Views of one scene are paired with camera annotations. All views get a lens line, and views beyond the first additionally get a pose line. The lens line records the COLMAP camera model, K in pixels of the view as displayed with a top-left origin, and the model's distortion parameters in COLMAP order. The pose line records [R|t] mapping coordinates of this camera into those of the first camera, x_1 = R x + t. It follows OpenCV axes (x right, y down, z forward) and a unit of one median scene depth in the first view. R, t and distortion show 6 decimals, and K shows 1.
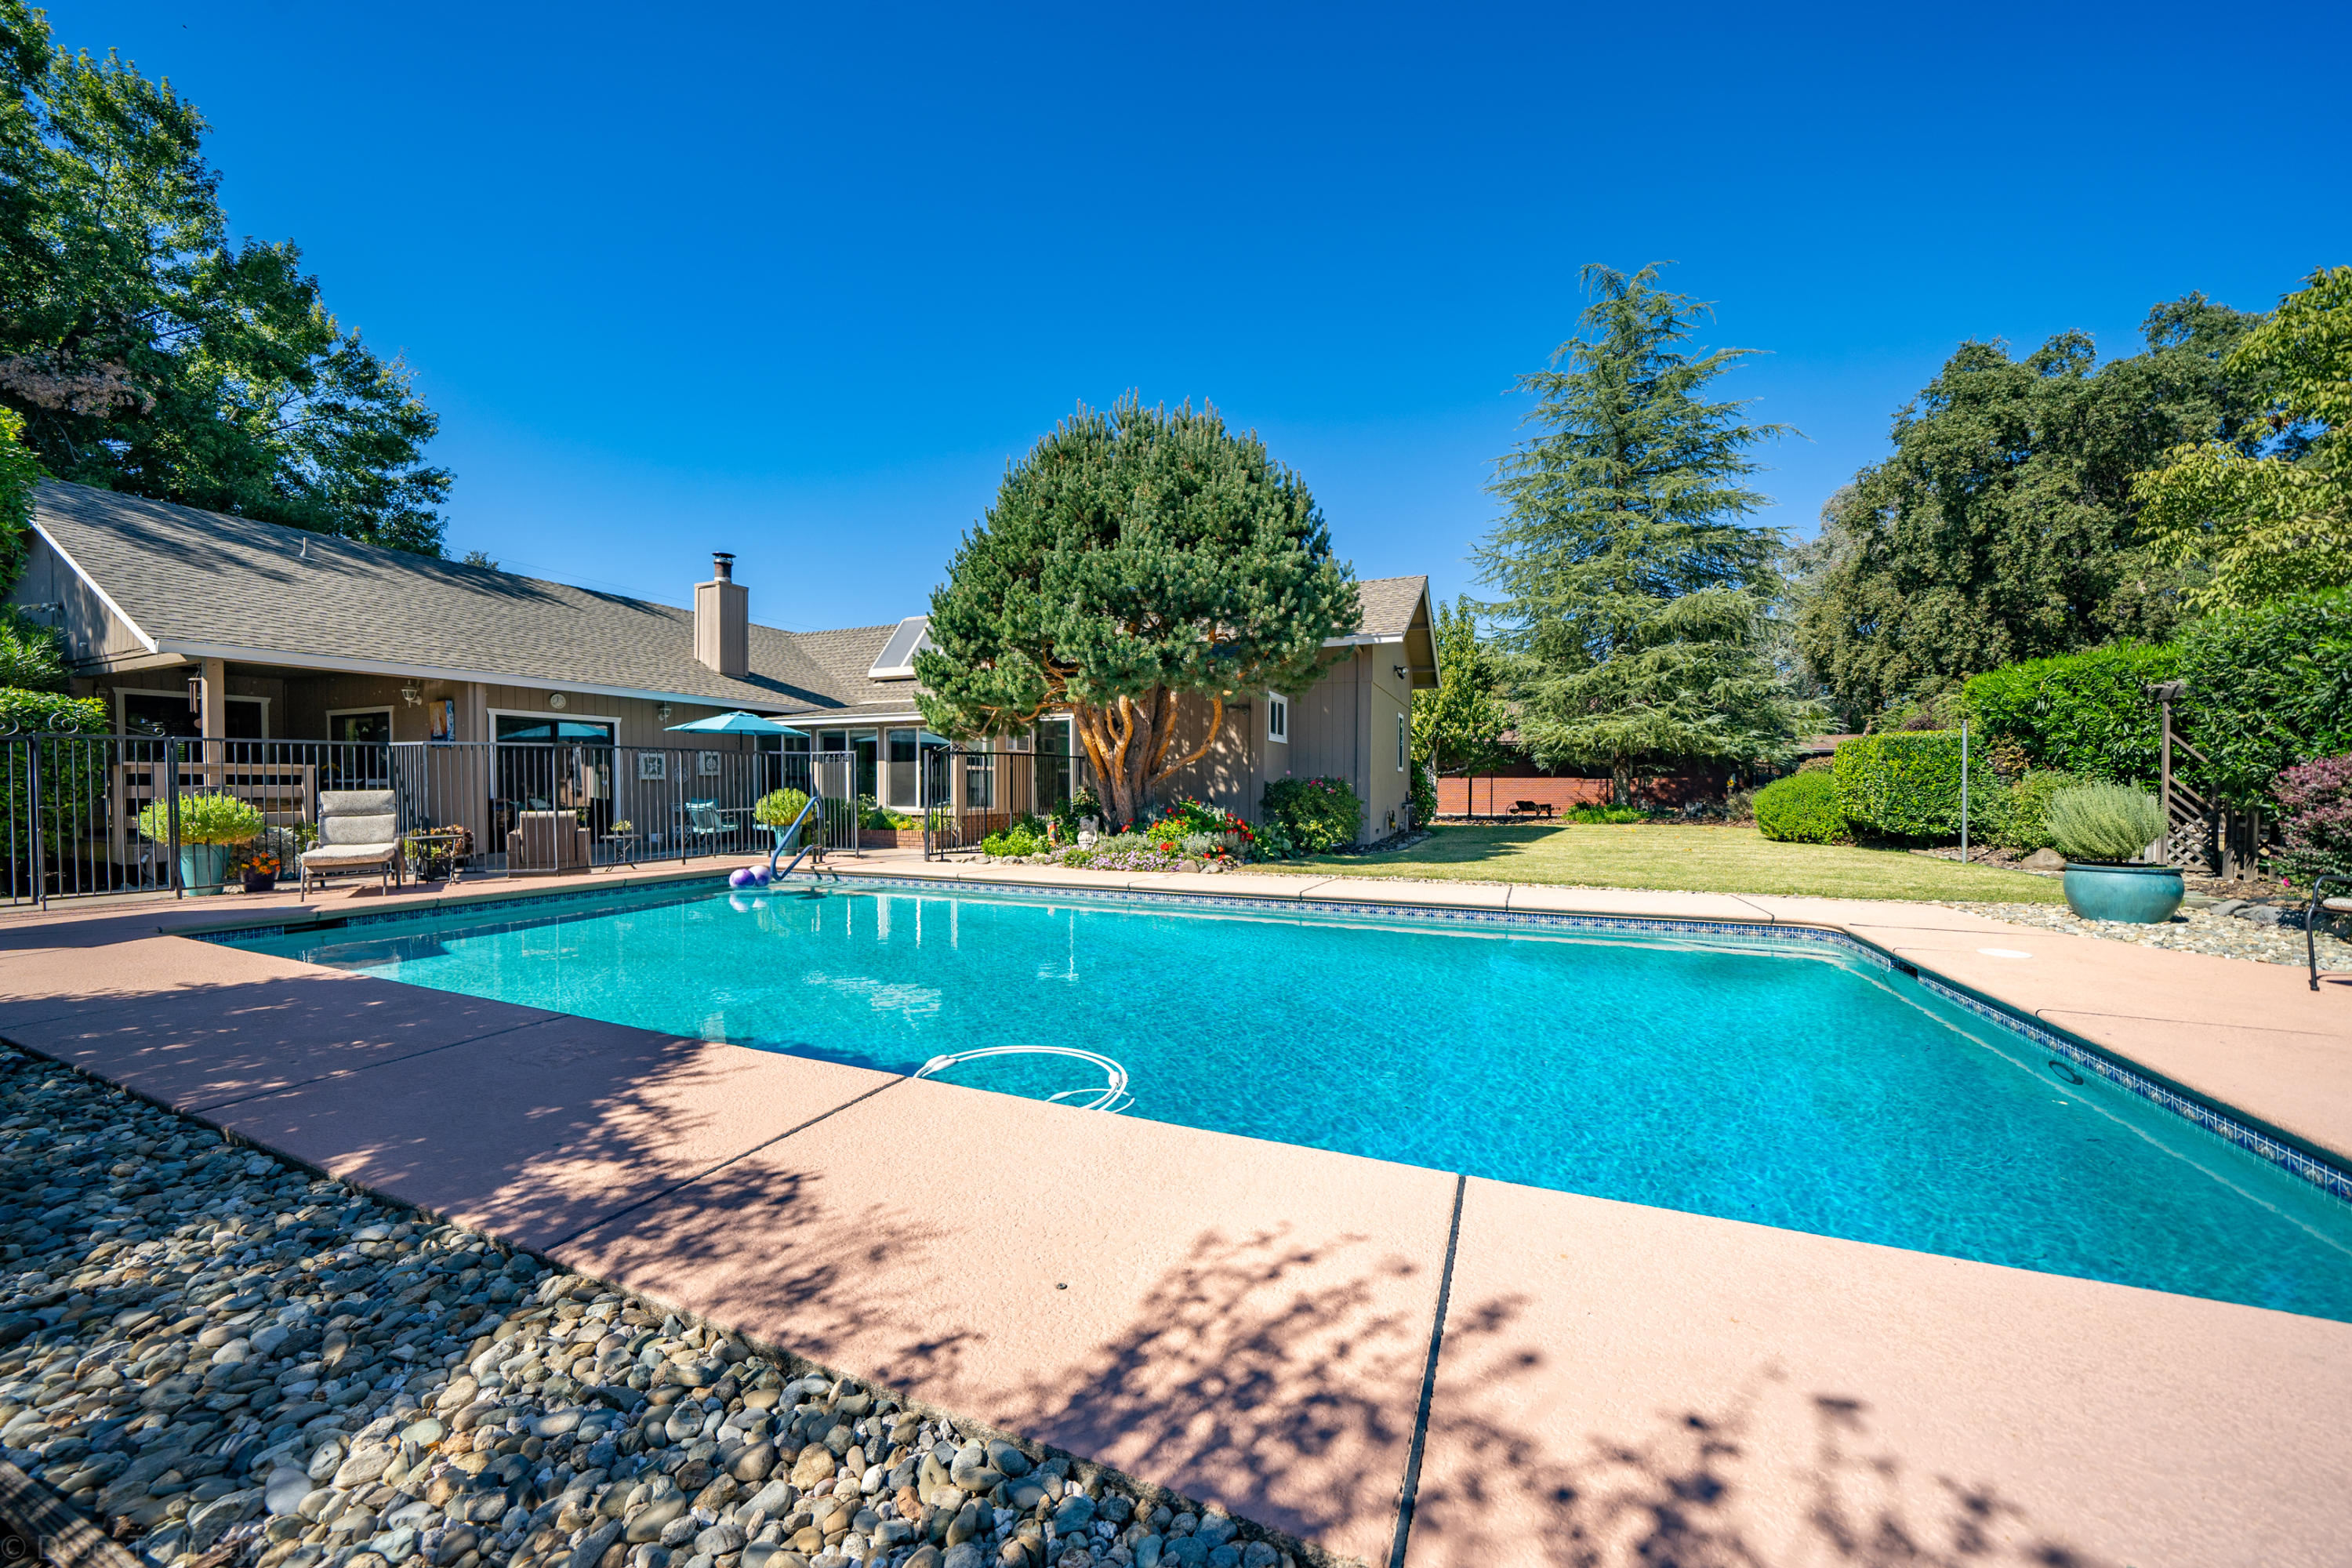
lens RADIAL K [[814.8, 0, 1179.6], [0, 814.8, 798.4], [0, 0, 1]] dist [-0.011290, 0.000948]
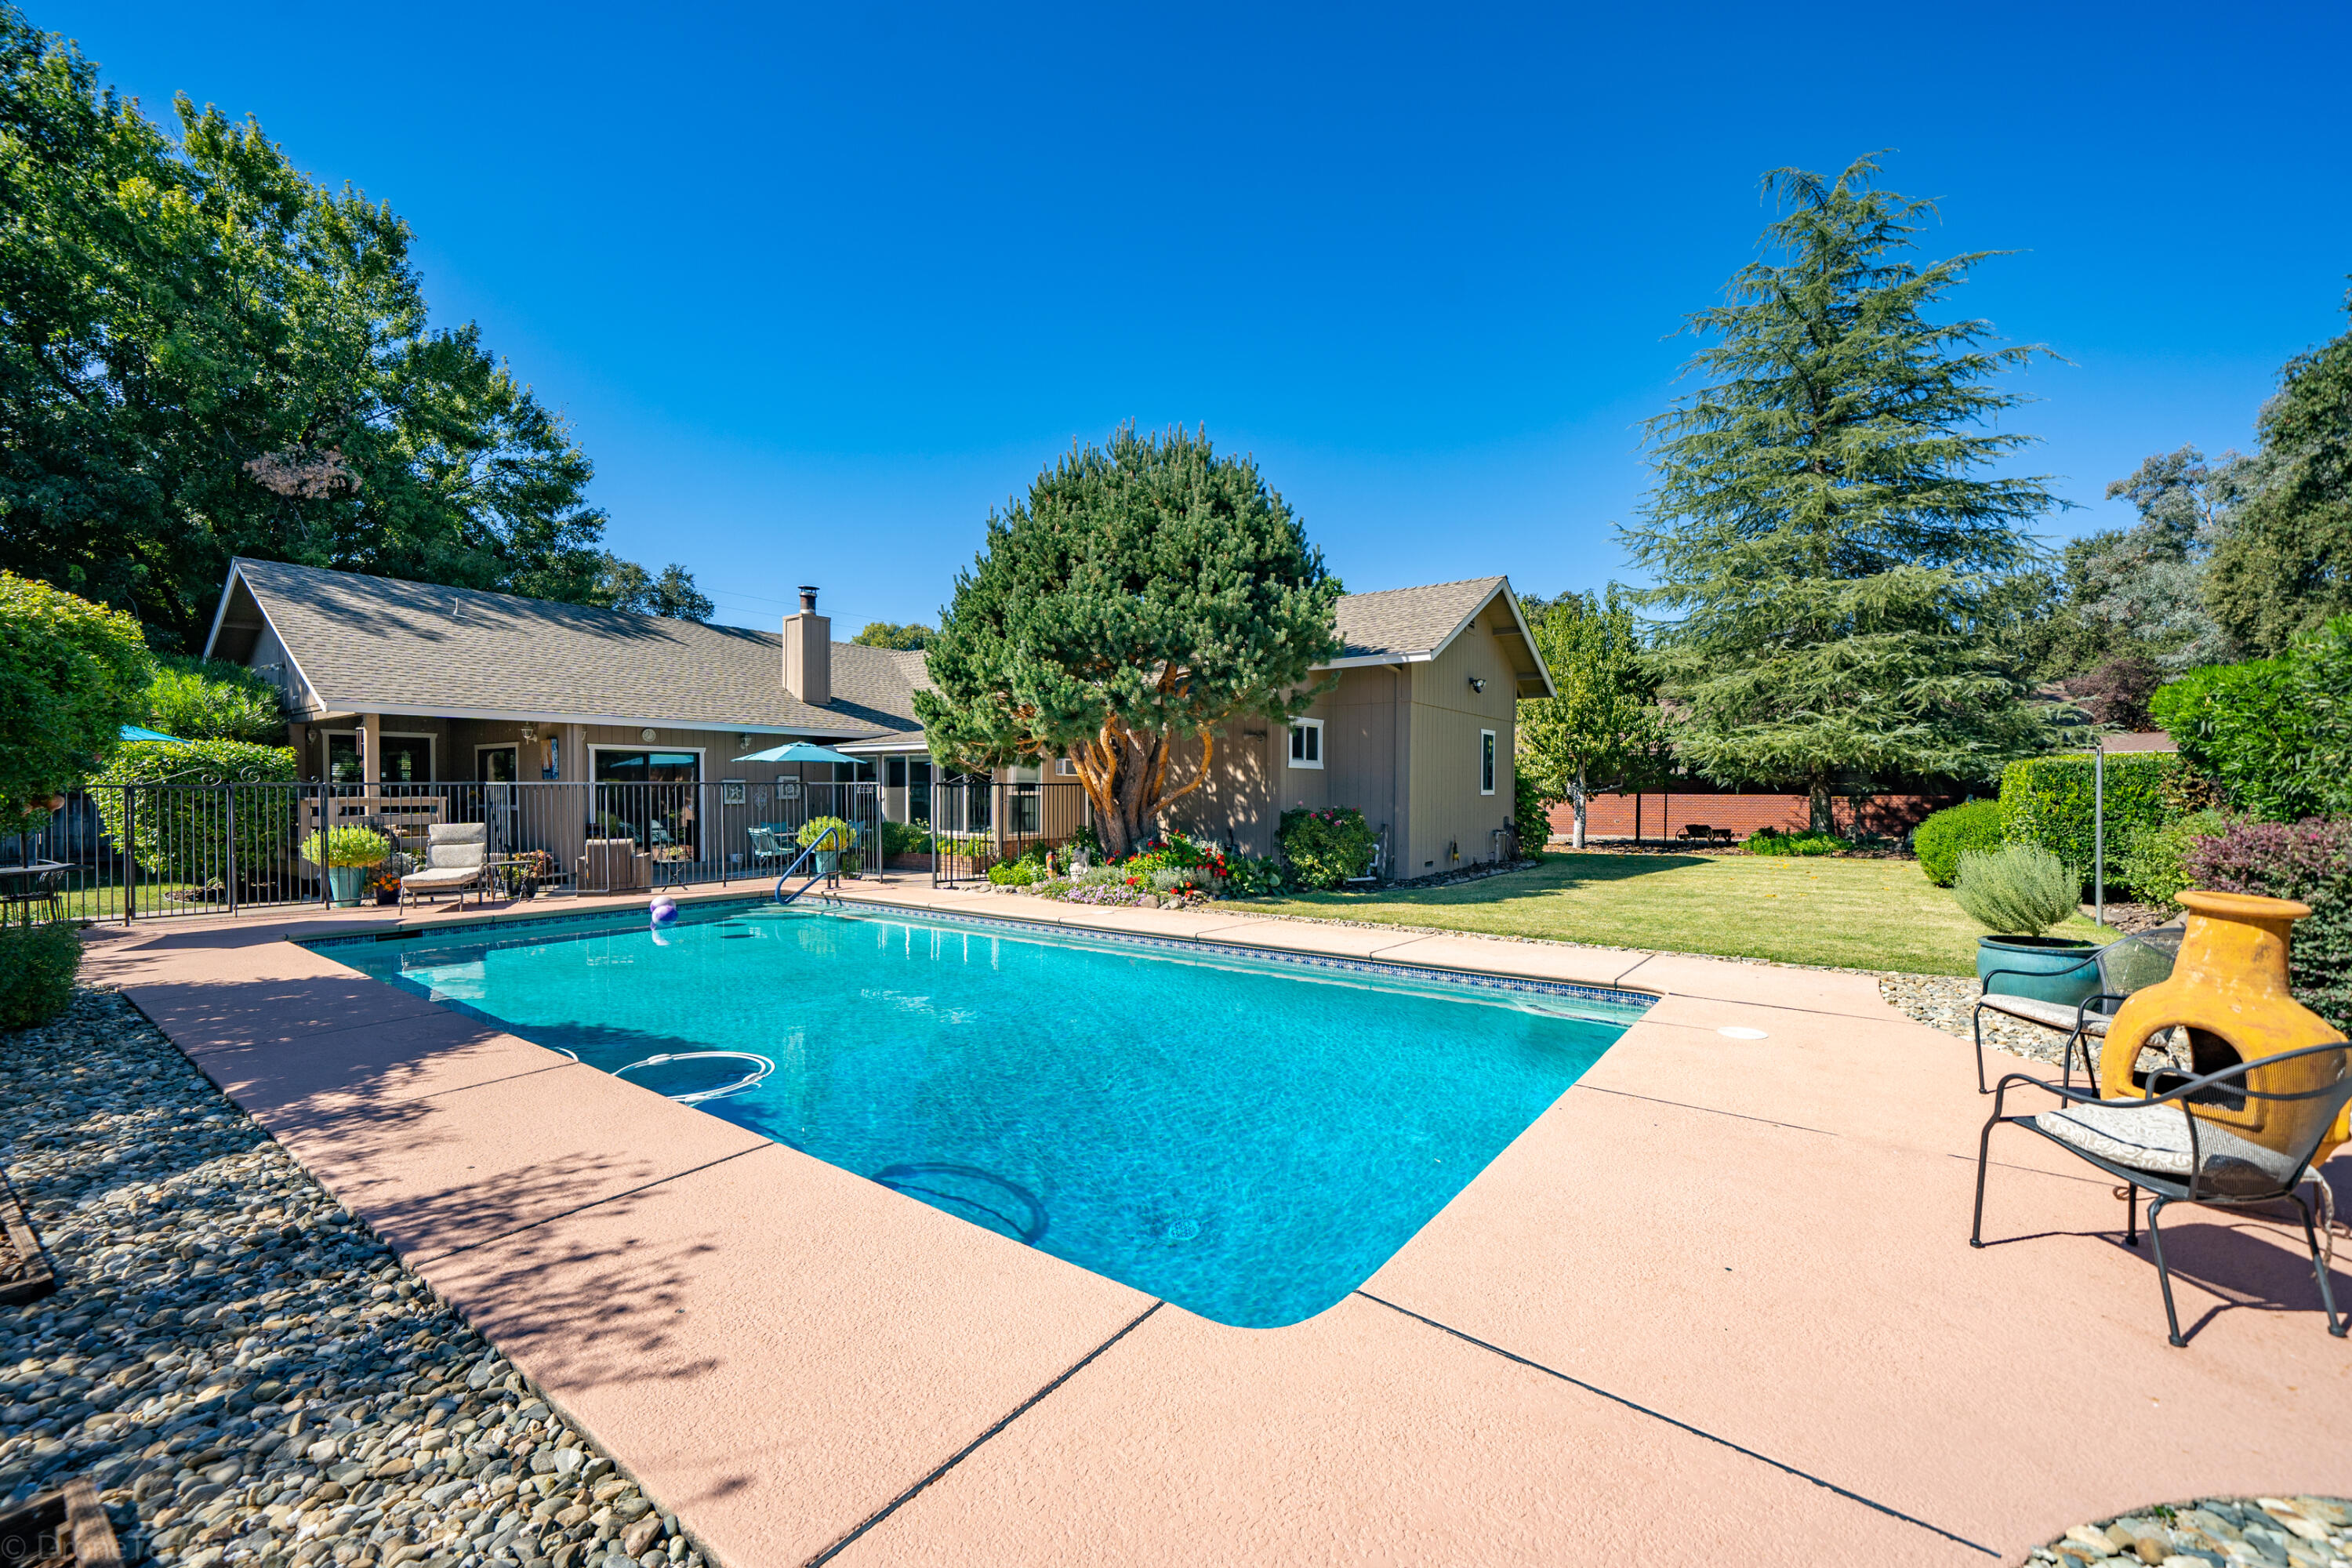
lens RADIAL K [[939.7, 0, 1187.1], [0, 939.7, 791.9], [0, 0, 1]] dist [0.008229, -0.001249]
pose [[0.974881, 0.001450, -0.222721, 0.256640], [-0.004671, 0.999892, -0.013938, -0.029405], [0.222677, 0.014628, 0.974783, -0.097878]]
